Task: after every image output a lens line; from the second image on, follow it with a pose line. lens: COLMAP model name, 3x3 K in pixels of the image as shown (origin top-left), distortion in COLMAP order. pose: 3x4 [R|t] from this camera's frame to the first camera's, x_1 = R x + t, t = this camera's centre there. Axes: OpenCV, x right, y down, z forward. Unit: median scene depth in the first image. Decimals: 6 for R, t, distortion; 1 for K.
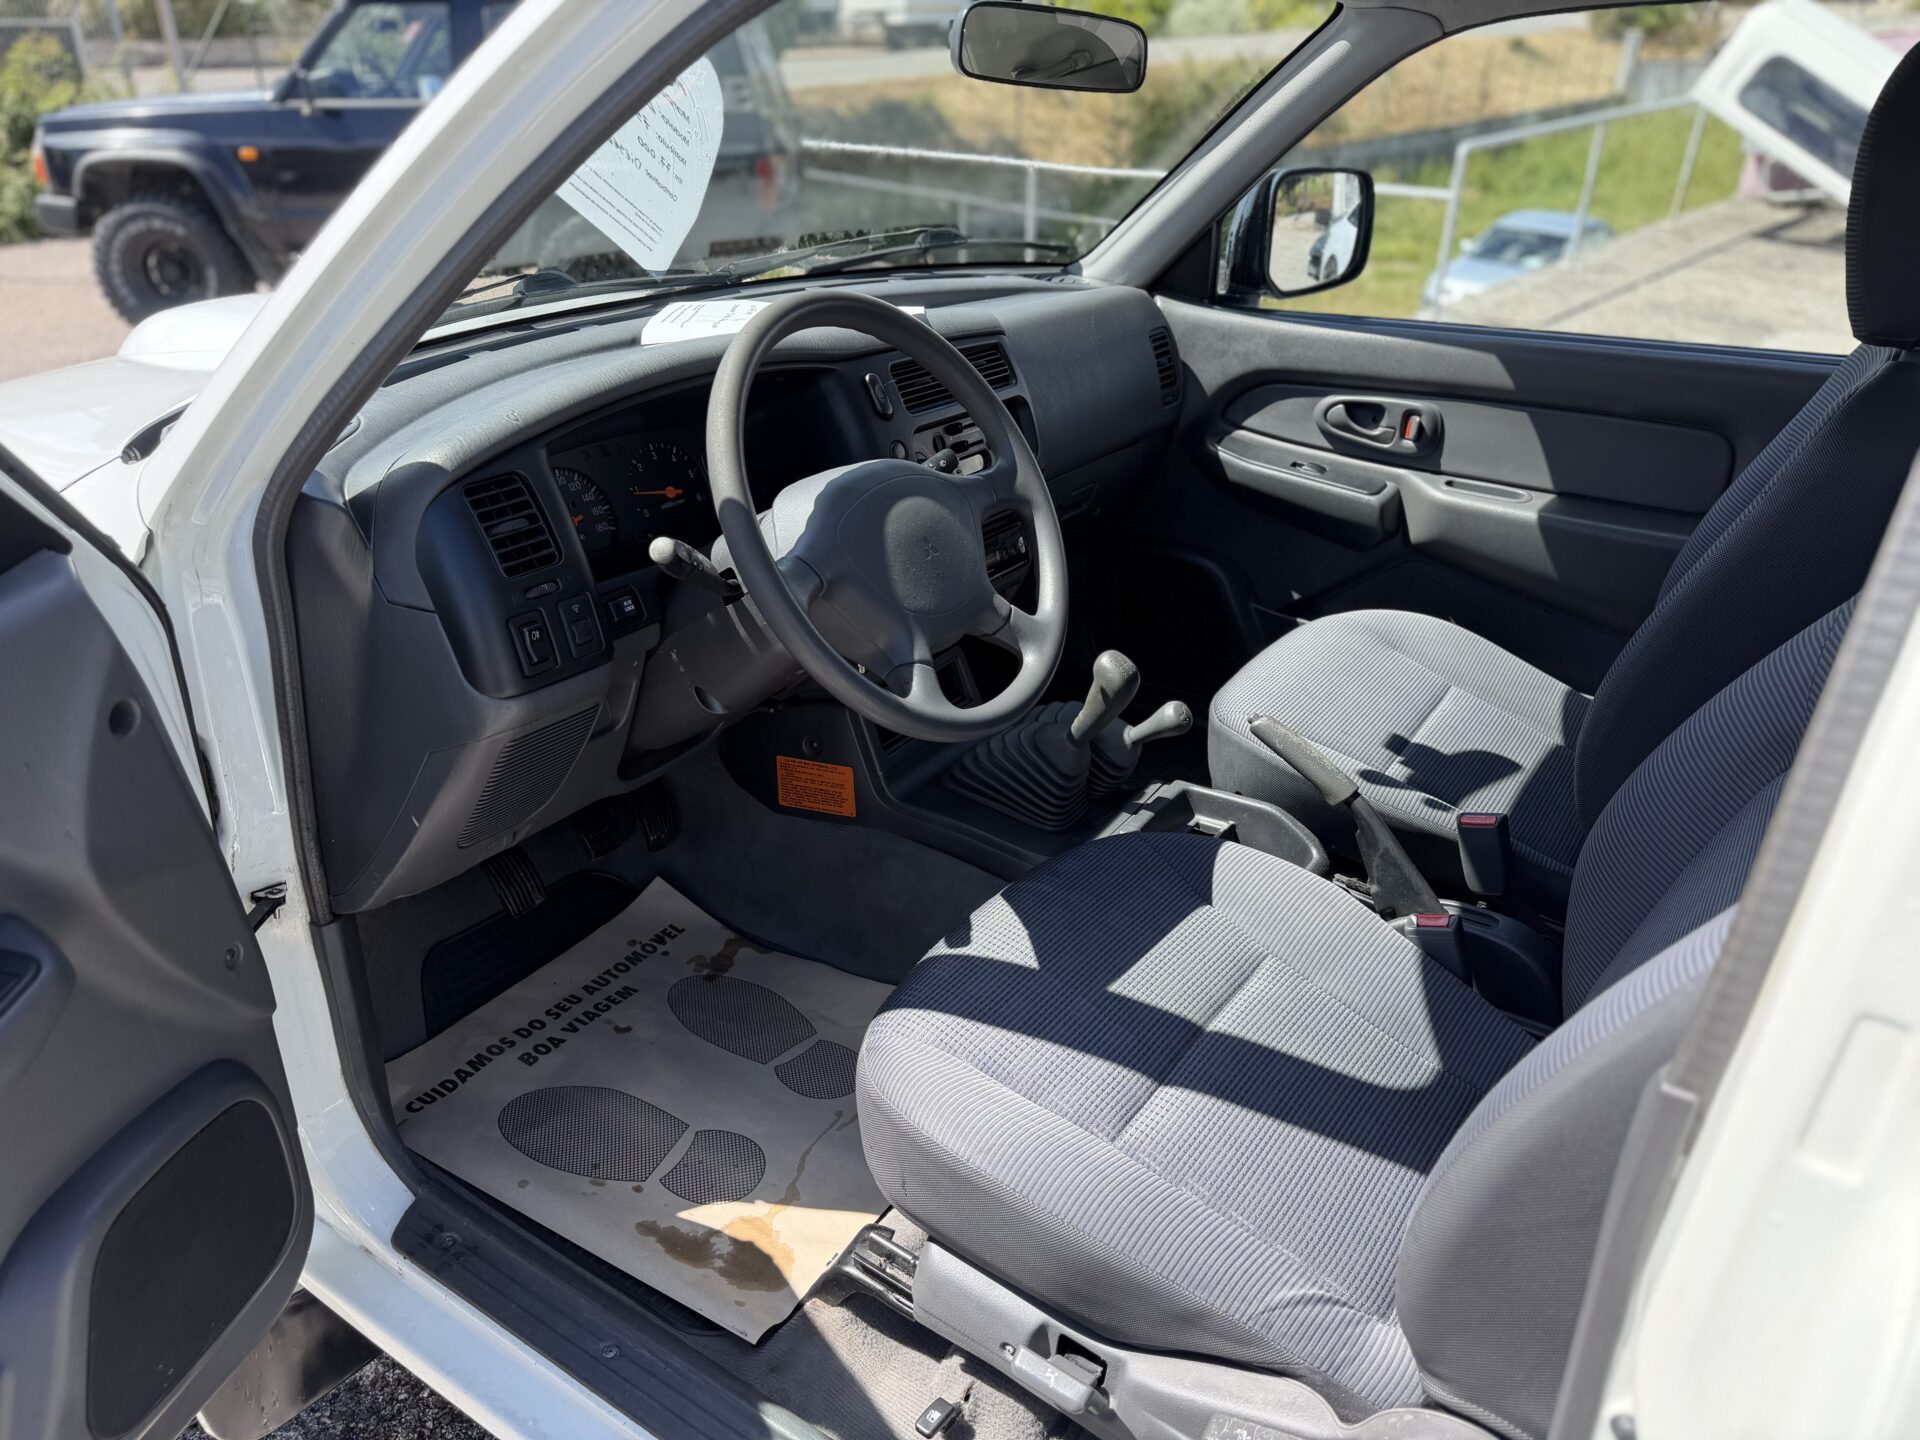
lens RADIAL K [[1346.0, 0, 954.9], [0, 1346.0, 721.2], [0, 0, 1]] dist [-0.007665, 0.001865]
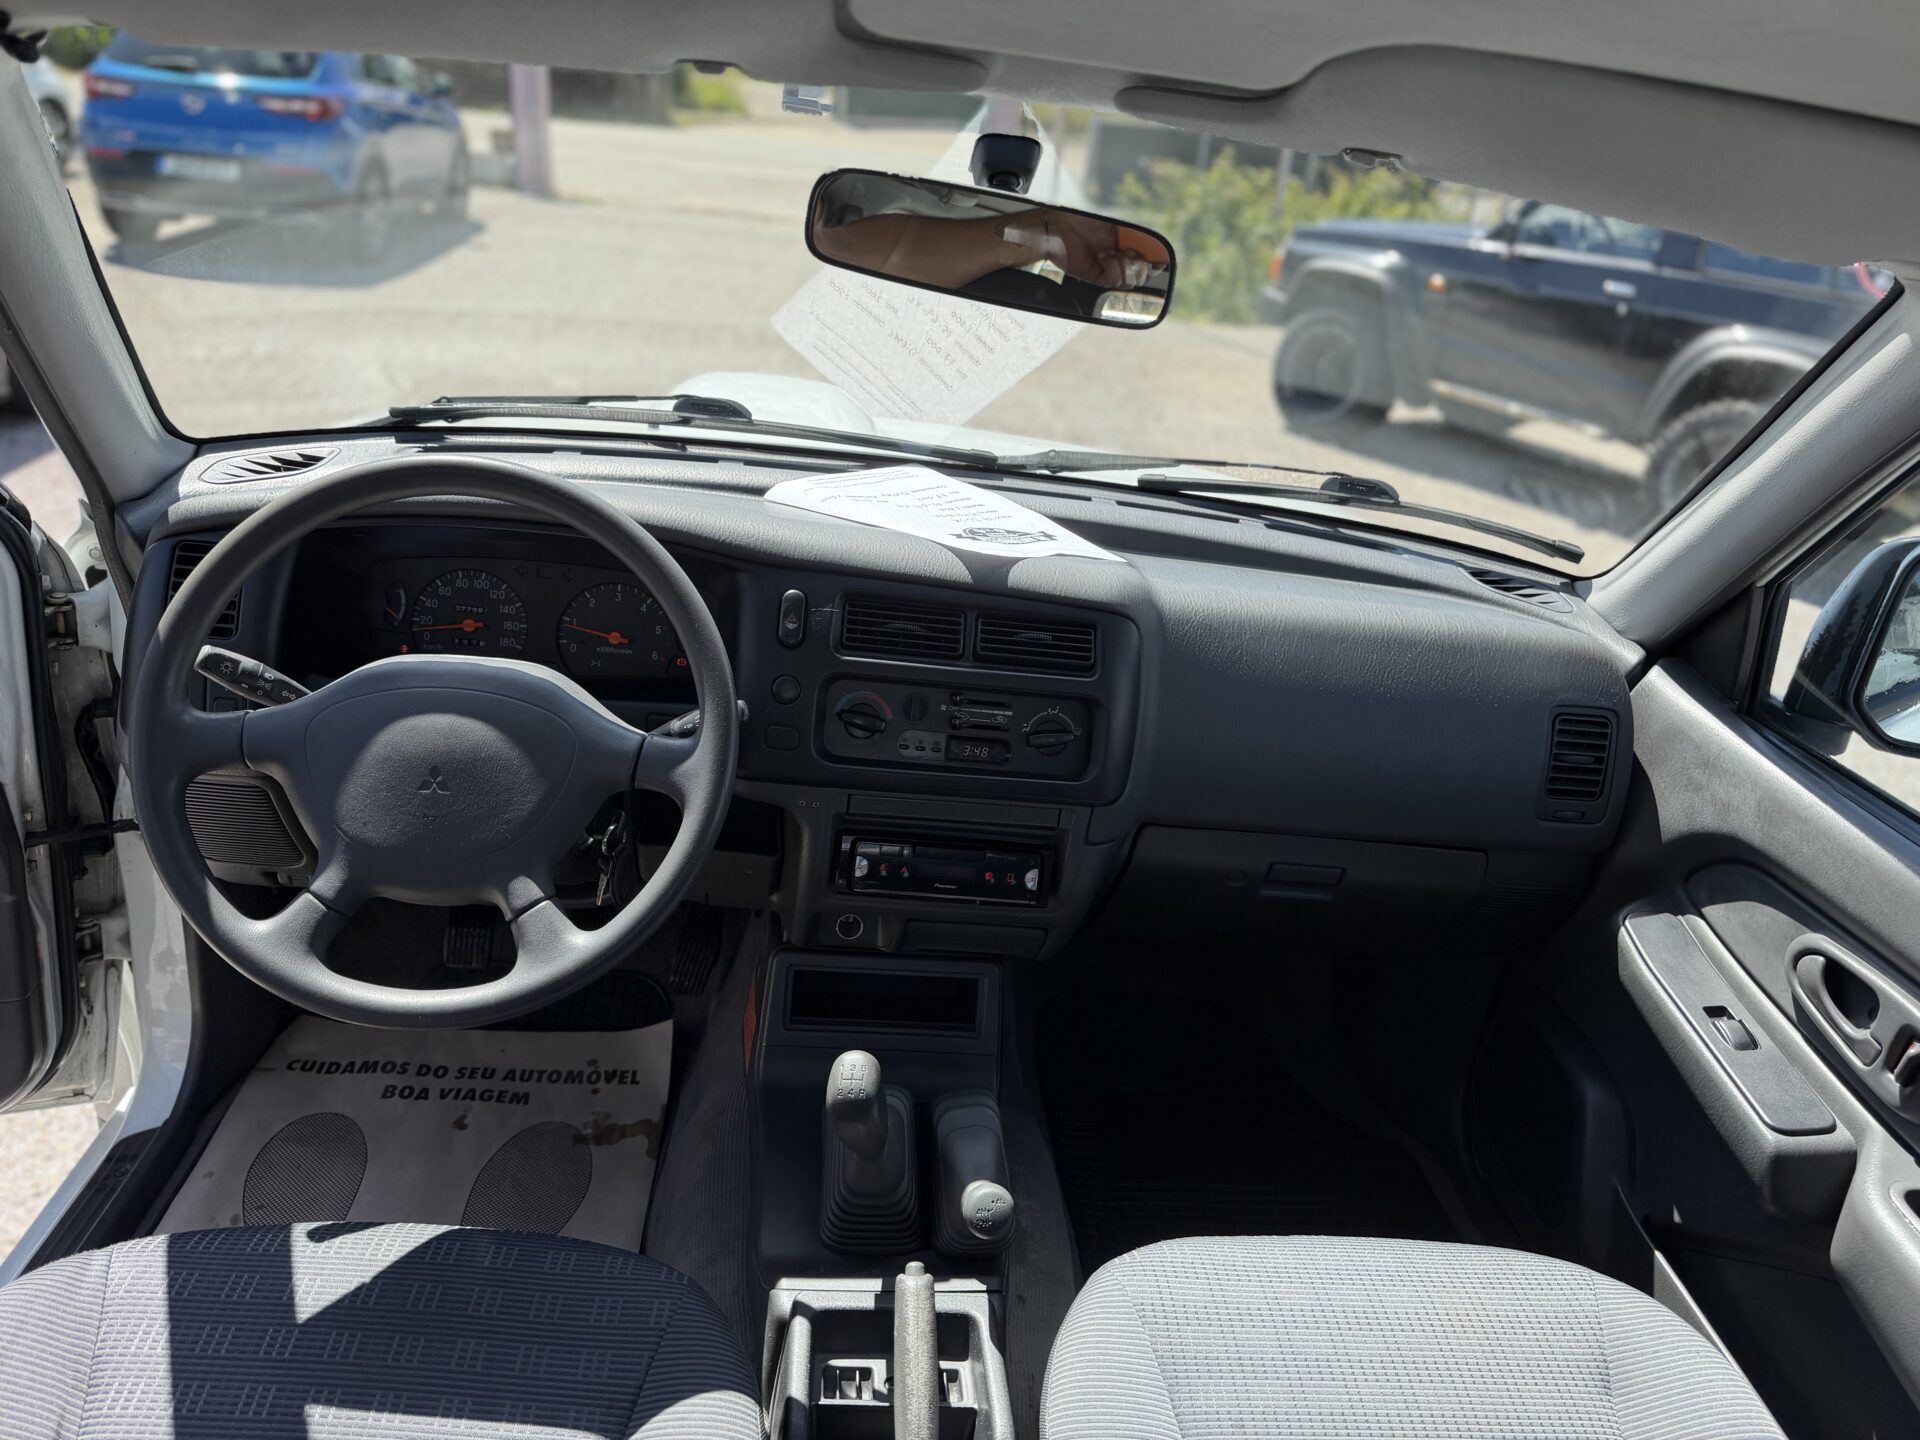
lens RADIAL K [[1346.0, 0, 955.9], [0, 1346.0, 715.5], [0, 0, 1]] dist [-0.007665, 0.001865]
pose [[0.607626, 0.373242, -0.701057, 0.417357], [-0.438087, 0.893777, 0.096143, -0.220592], [0.662473, 0.248705, 0.706594, 0.357075]]
